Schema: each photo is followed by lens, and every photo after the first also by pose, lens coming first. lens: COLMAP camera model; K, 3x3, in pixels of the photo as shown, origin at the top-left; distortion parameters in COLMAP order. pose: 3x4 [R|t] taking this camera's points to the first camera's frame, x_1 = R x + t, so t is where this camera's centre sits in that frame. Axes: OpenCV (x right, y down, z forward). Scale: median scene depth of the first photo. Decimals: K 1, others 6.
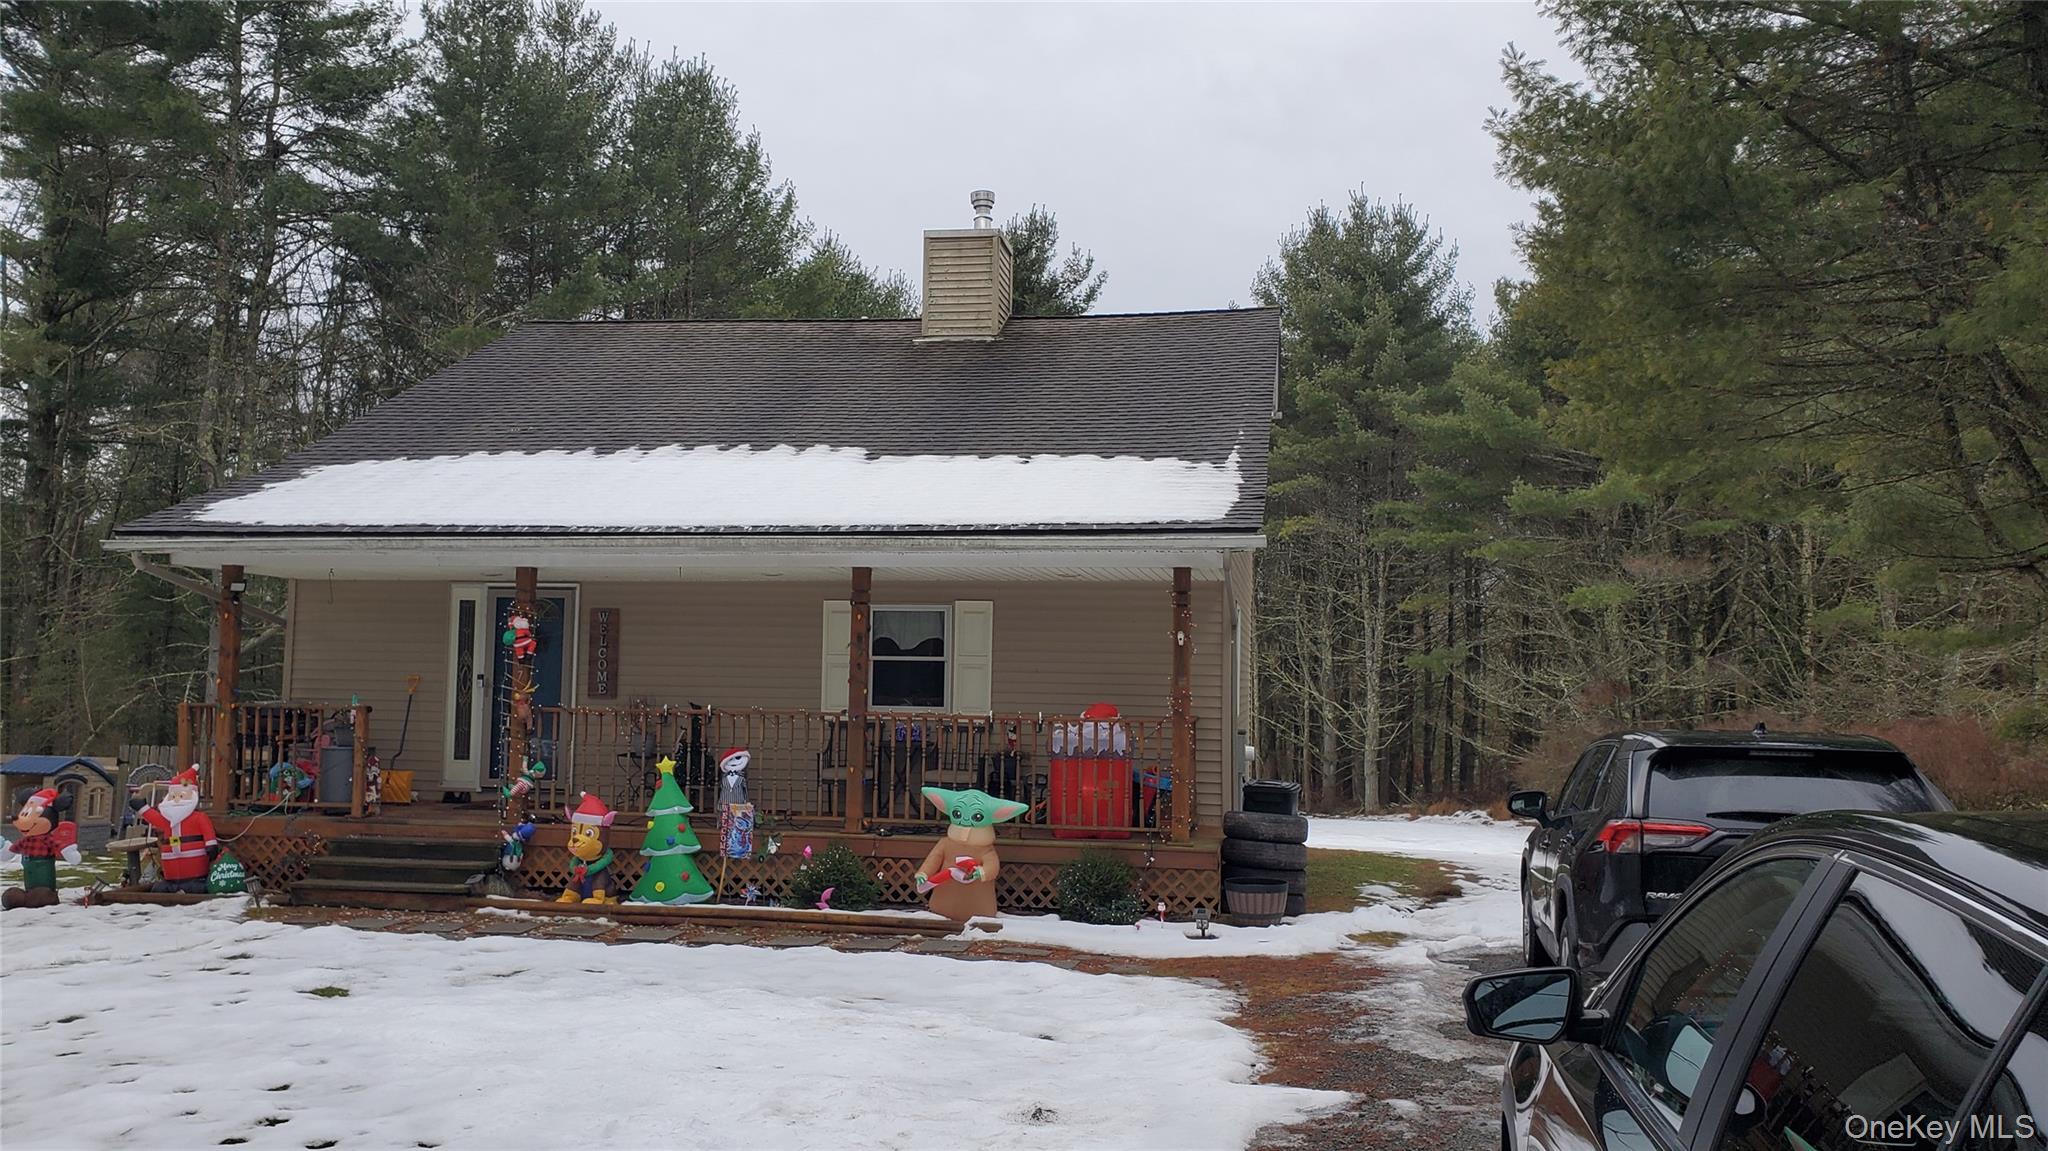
lens RADIAL K [[1580.6, 0, 1019.5], [0, 1580.6, 606.0], [0, 0, 1]] dist [0.220186, -0.552117]
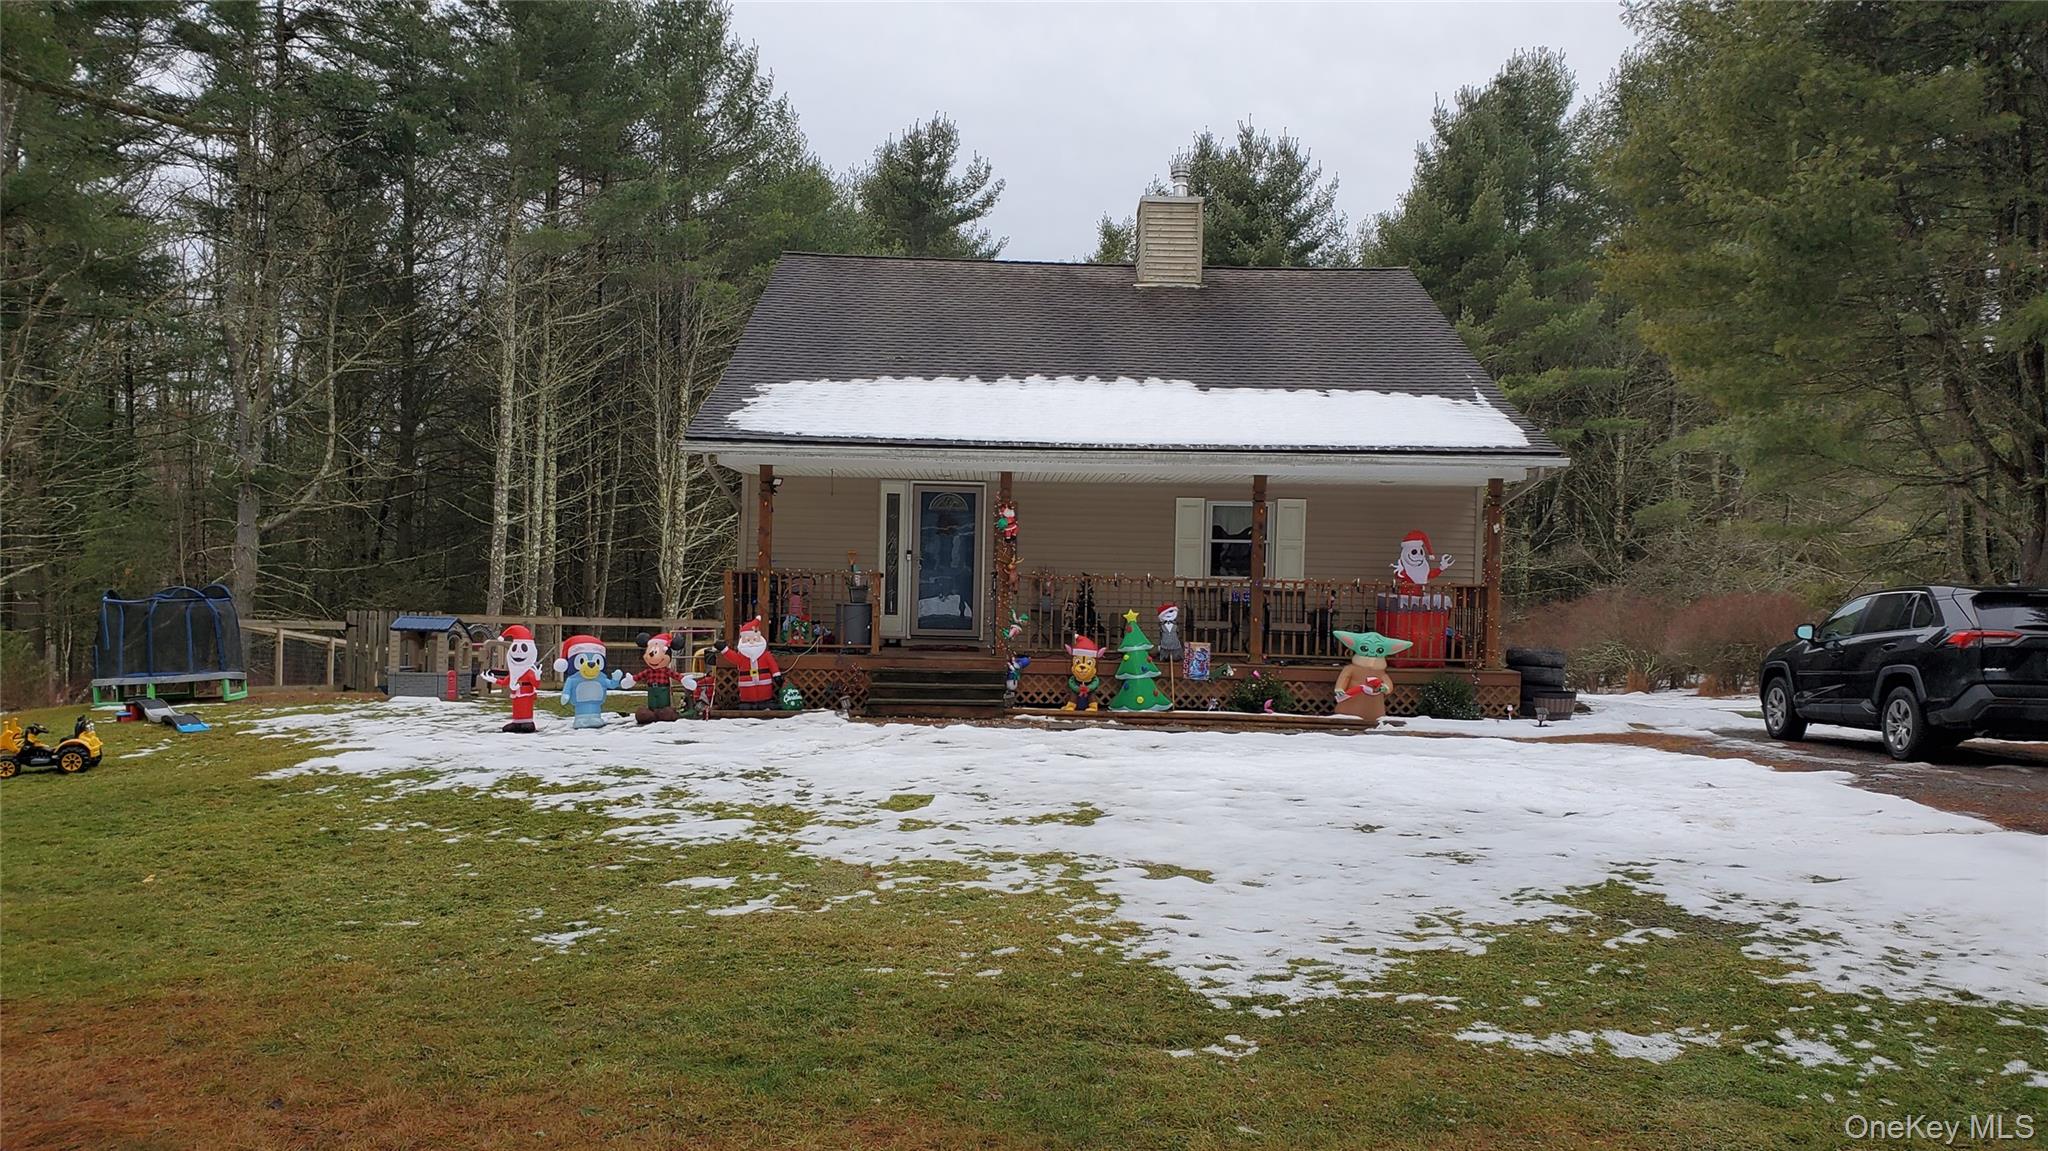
lens RADIAL K [[1580.6, 0, 1019.5], [0, 1580.6, 606.0], [0, 0, 1]] dist [0.220186, -0.552117]
pose [[0.983561, 0.000062, 0.180575, -0.513743], [-0.013273, 0.997320, 0.071951, -0.006821], [-0.180087, -0.073165, 0.980926, -0.310744]]
